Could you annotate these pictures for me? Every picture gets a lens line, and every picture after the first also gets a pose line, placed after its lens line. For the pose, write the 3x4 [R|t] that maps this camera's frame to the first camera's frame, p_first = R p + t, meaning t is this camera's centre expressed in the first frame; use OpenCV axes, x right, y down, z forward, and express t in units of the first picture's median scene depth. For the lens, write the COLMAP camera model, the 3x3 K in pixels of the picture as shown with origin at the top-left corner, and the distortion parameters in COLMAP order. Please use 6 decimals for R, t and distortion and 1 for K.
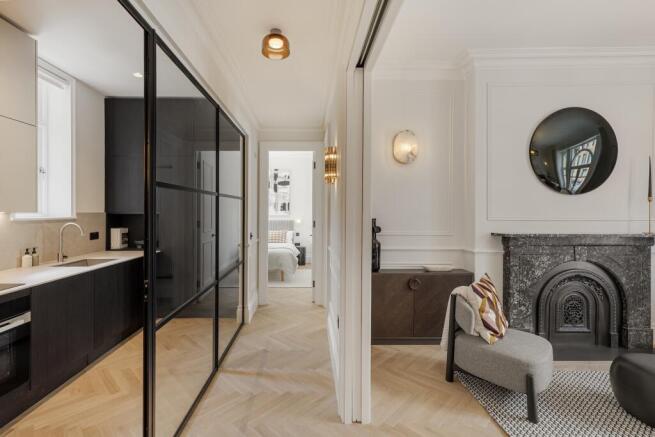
lens RADIAL K [[289.9, 0, 325.7], [0, 289.9, 213.5], [0, 0, 1]] dist [0.005882, 0.000922]
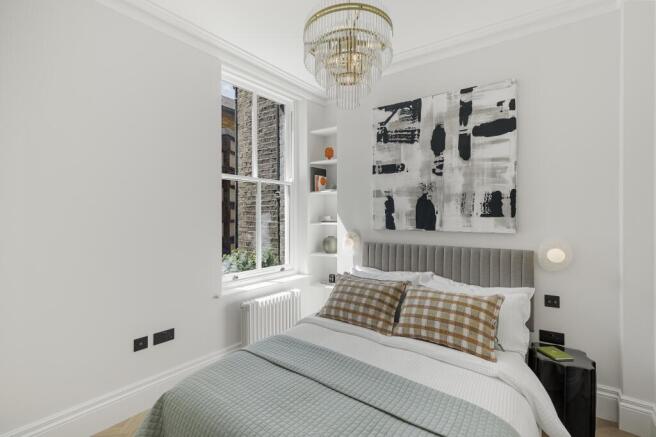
lens RADIAL K [[290.4, 0, 326.4], [0, 290.4, 219.3], [0, 0, 1]] dist [0.005882, 0.000922]
pose [[0.732237, -0.005763, -0.681025, -0.069143], [-0.002402, 0.999936, -0.011045, -0.003424], [0.681045, 0.009723, 0.732177, 0.695978]]
